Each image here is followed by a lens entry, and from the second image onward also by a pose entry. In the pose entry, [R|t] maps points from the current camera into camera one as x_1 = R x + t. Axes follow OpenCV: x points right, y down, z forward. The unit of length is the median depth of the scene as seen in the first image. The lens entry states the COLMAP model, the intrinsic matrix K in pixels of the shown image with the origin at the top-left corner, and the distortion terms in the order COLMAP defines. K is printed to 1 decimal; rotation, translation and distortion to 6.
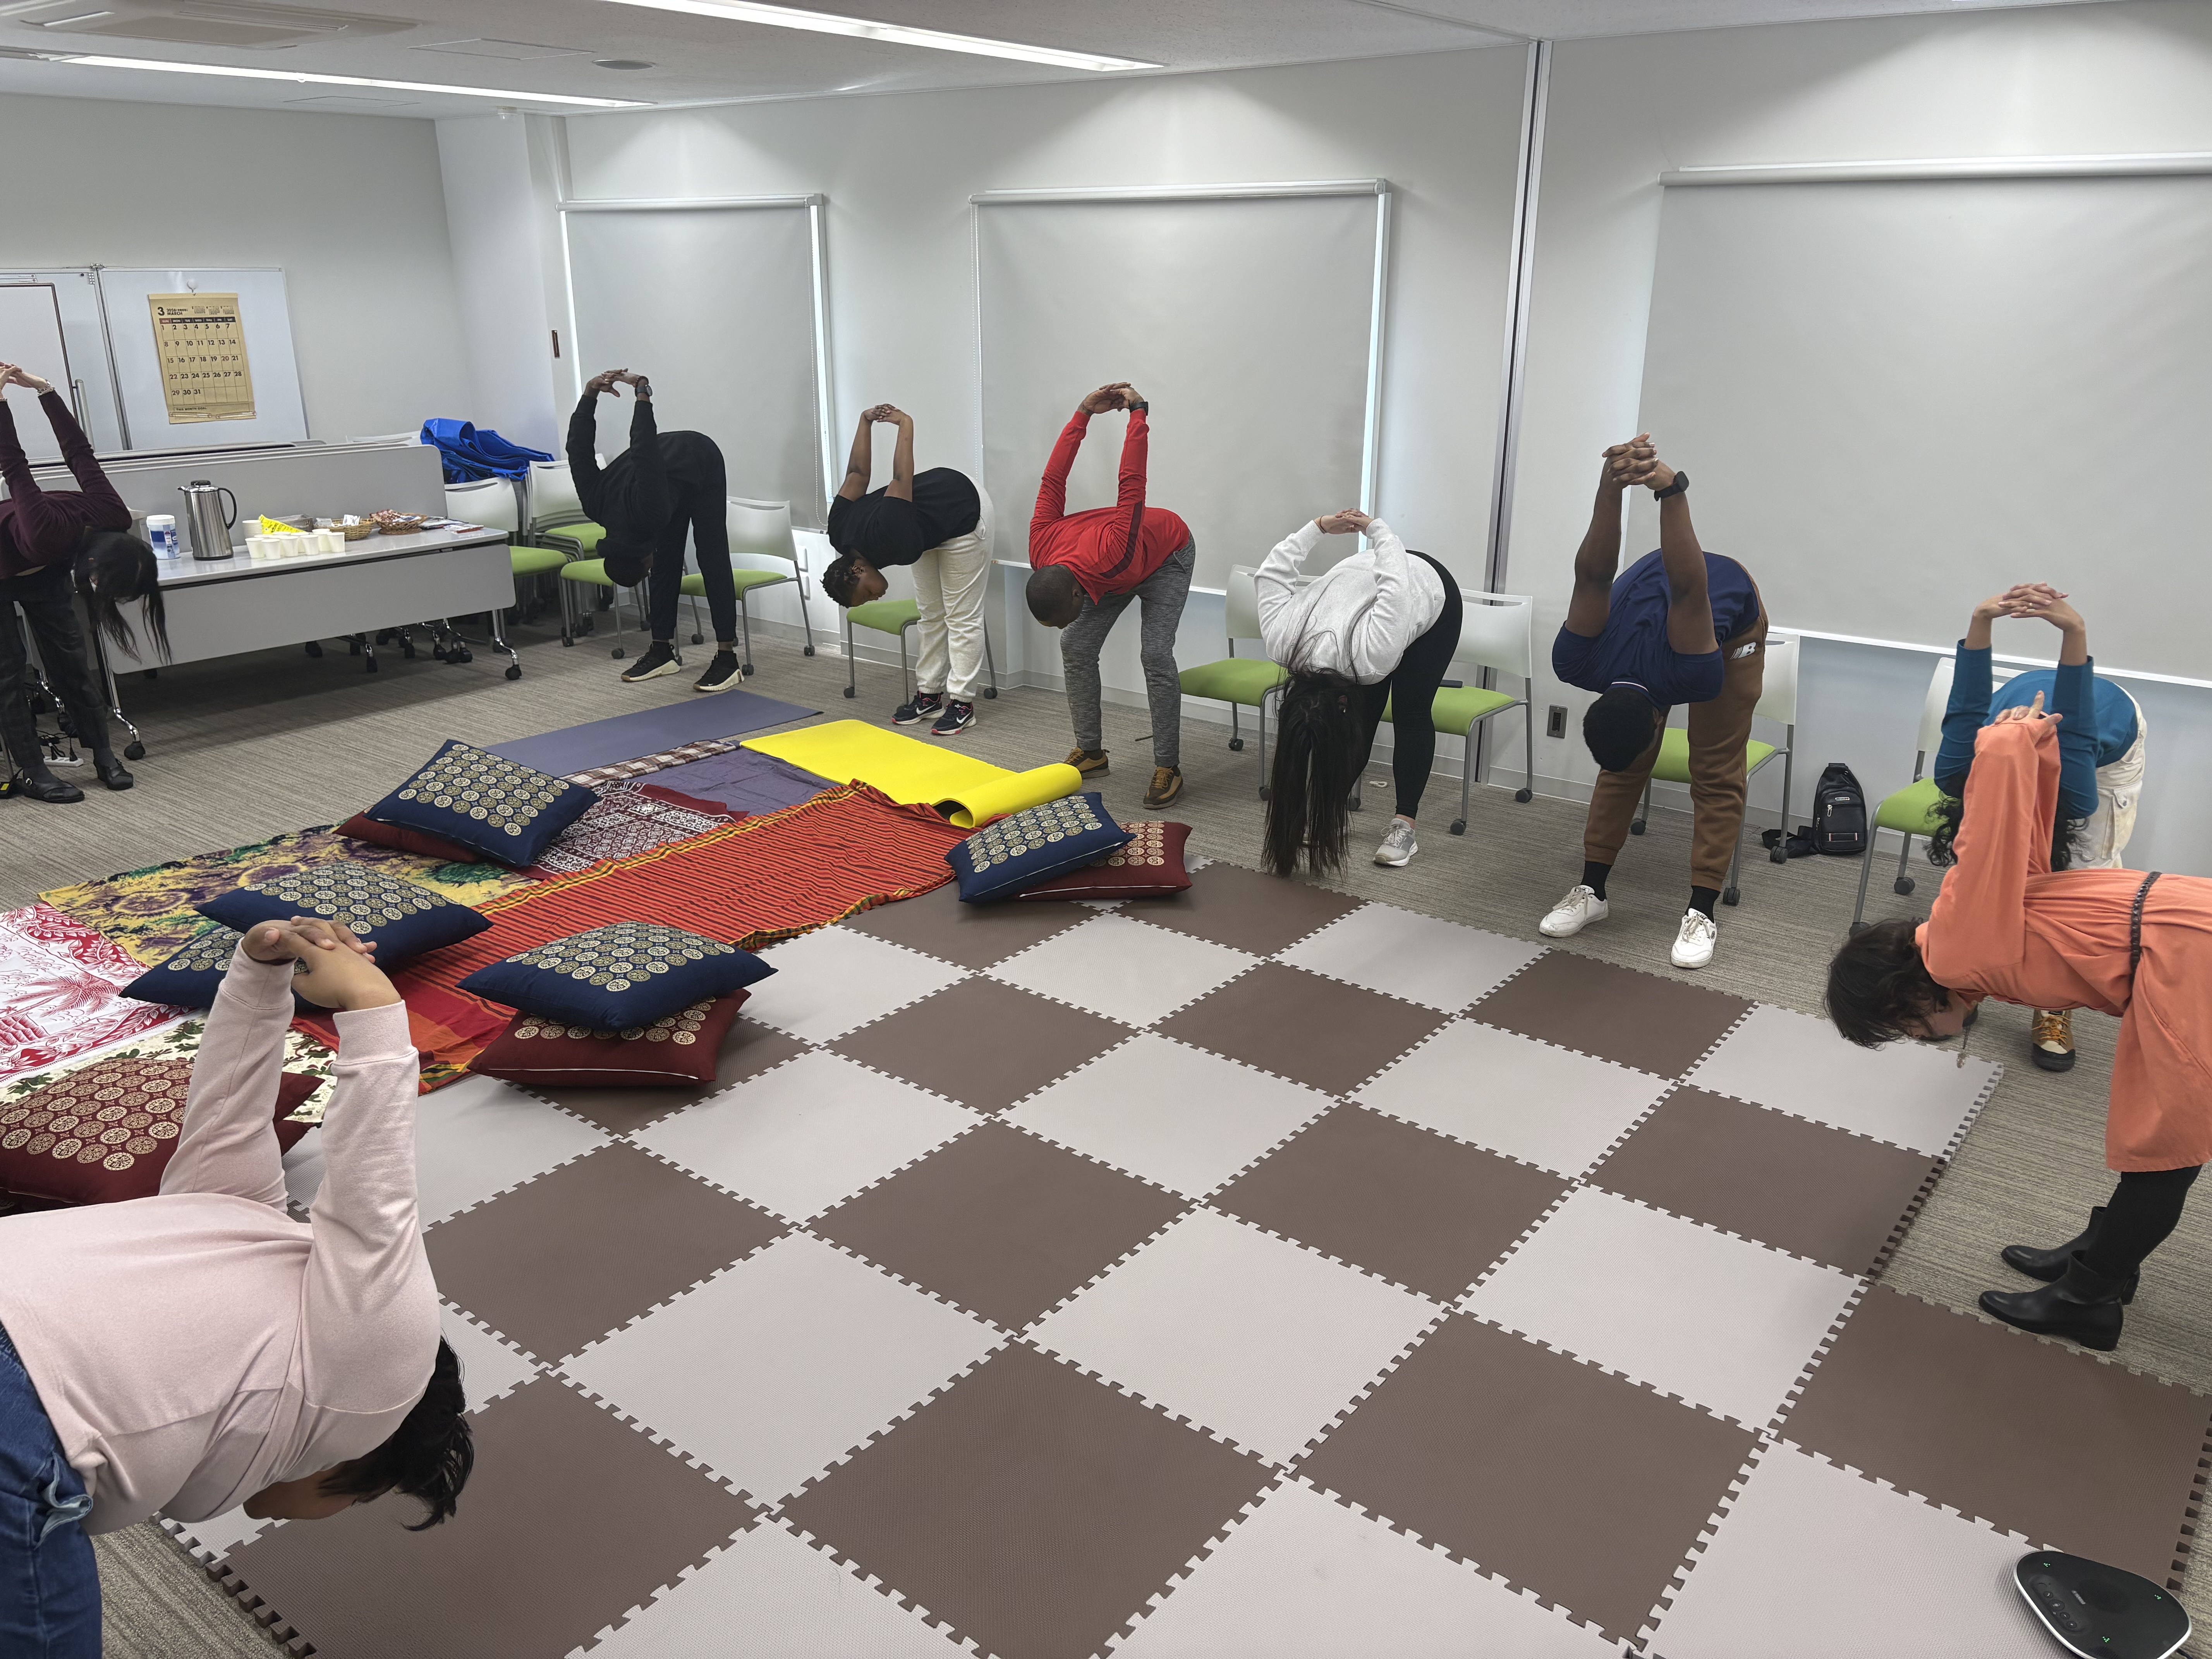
lens RADIAL K [[1738.2, 0, 1107.3], [0, 1738.2, 818.4], [0, 0, 1]] dist [0.037136, -0.009757]
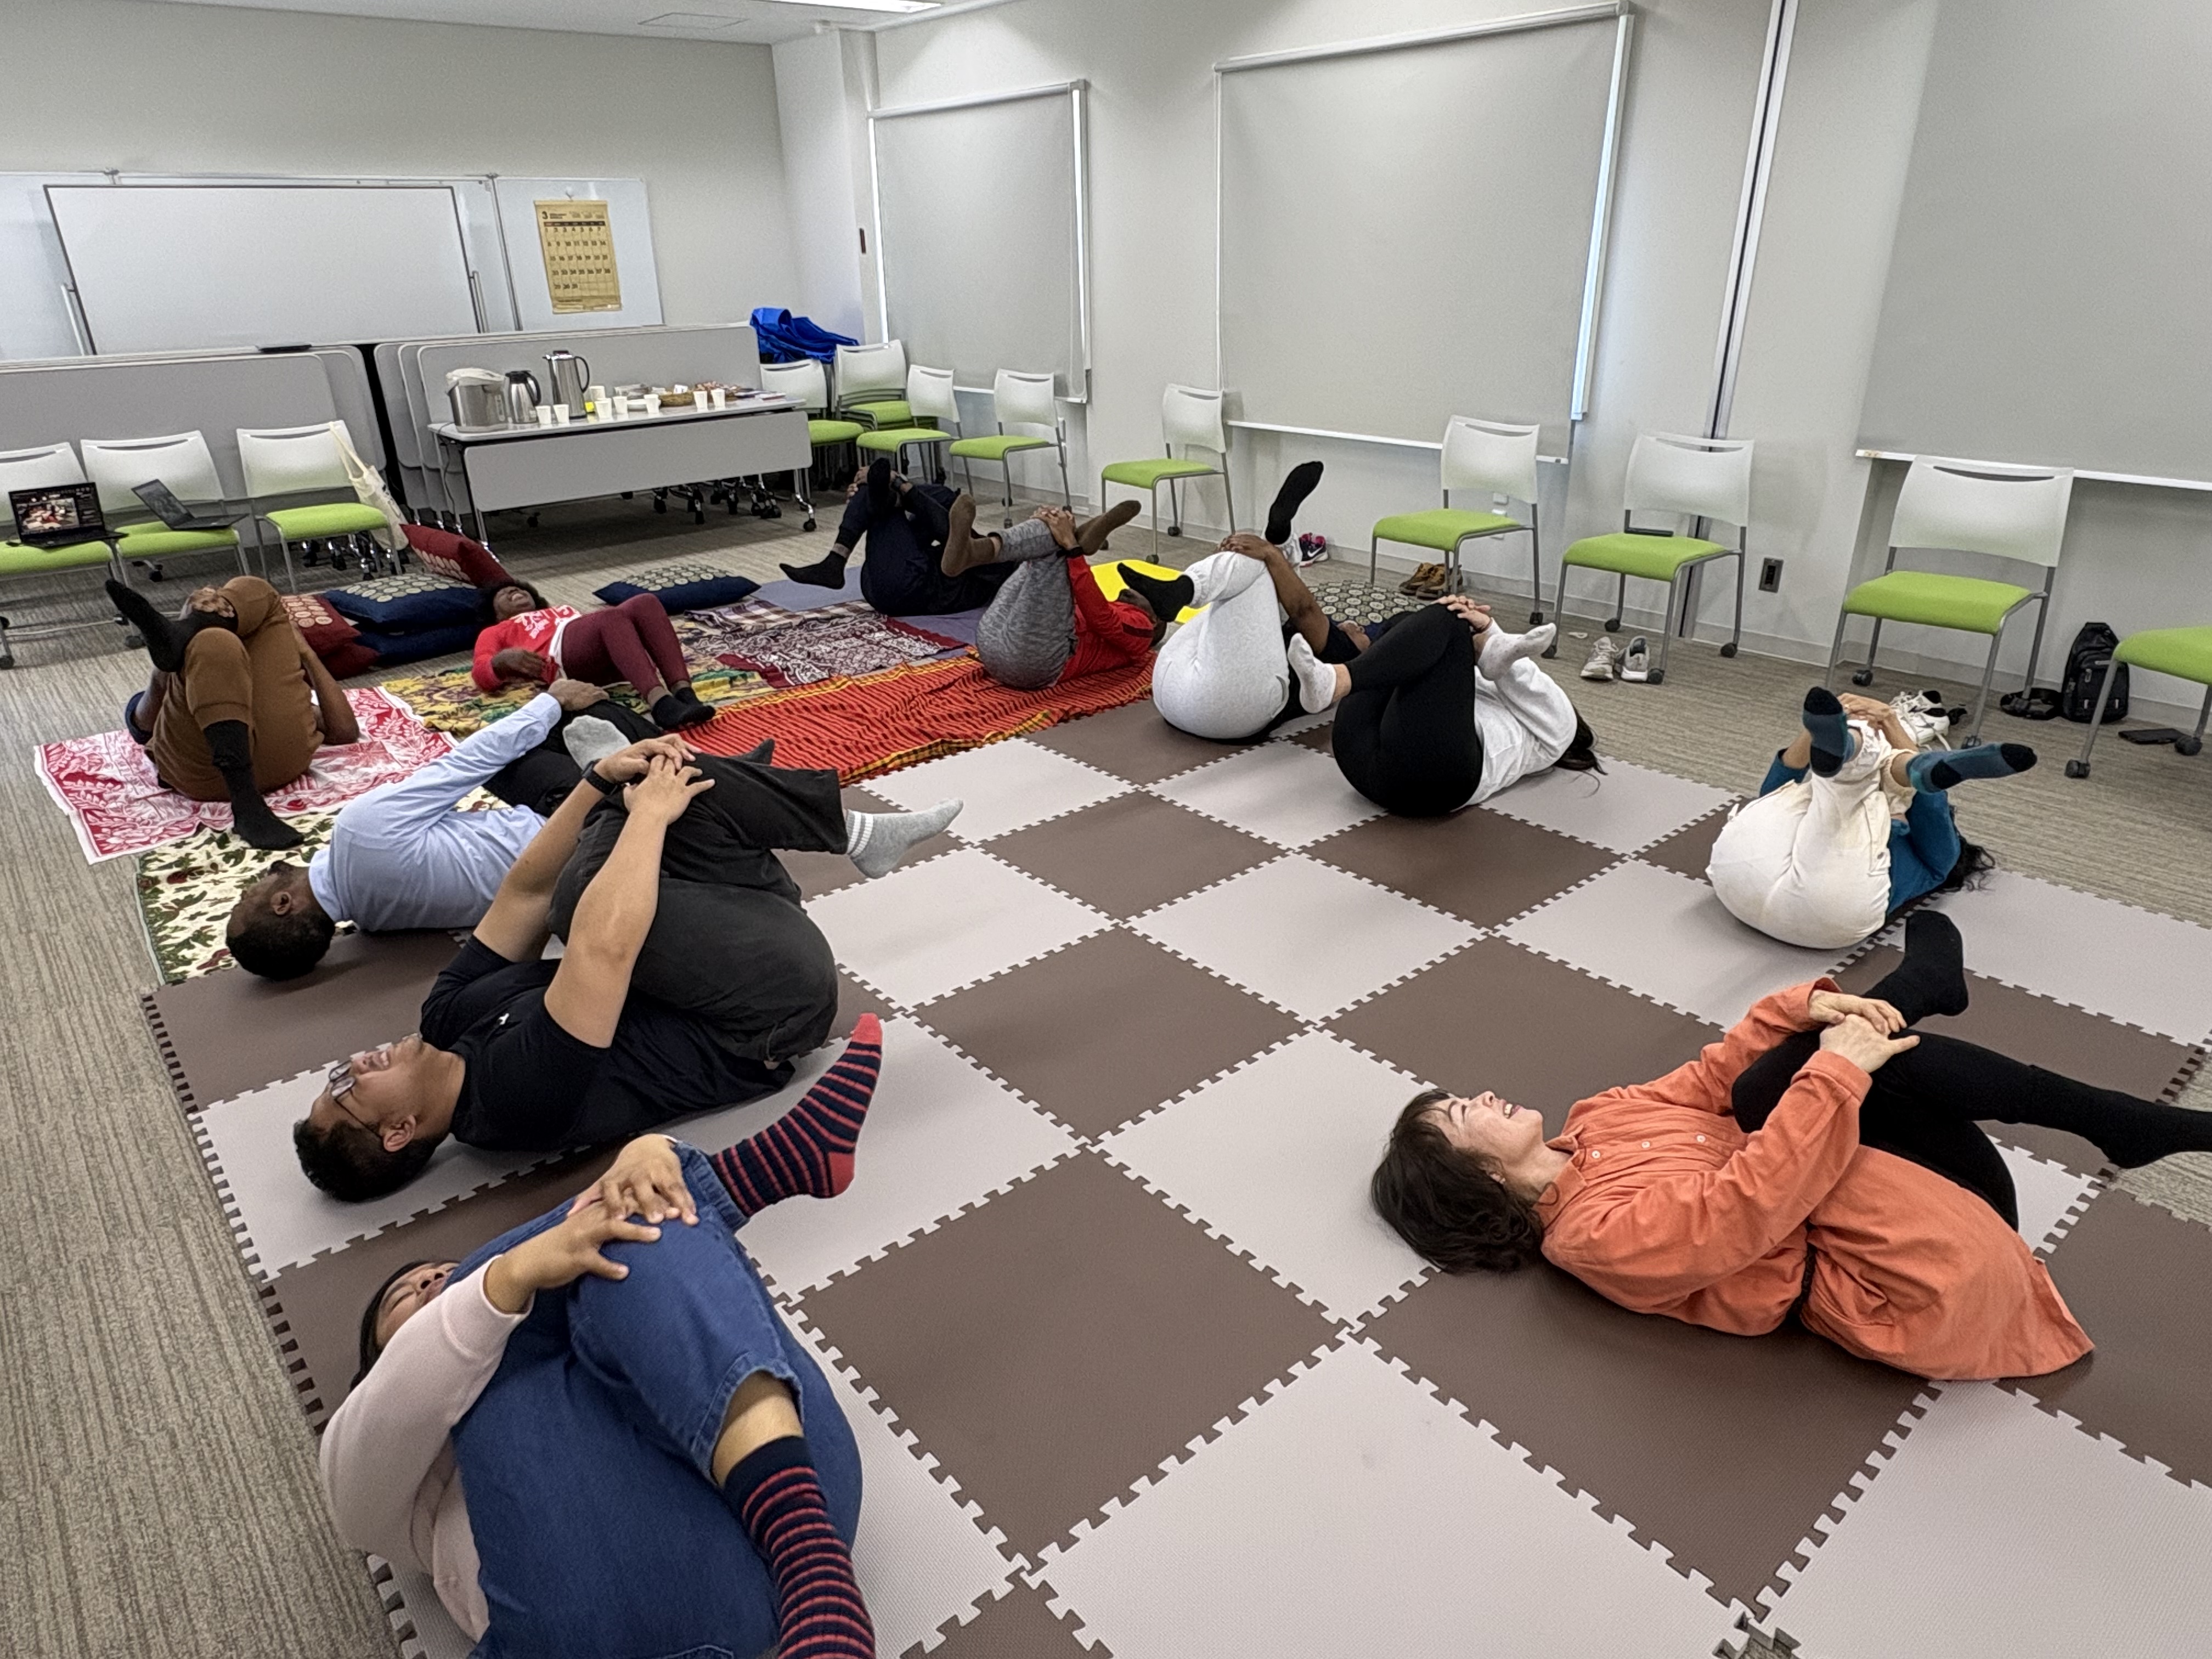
lens RADIAL K [[1359.6, 0, 1105.5], [0, 1359.6, 835.3], [0, 0, 1]] dist [0.003693, -0.000283]
pose [[0.978370, 0.060346, -0.197864, 0.053667], [-0.042547, 0.994756, 0.093009, 0.035321], [0.202439, -0.082579, 0.975807, 0.172371]]
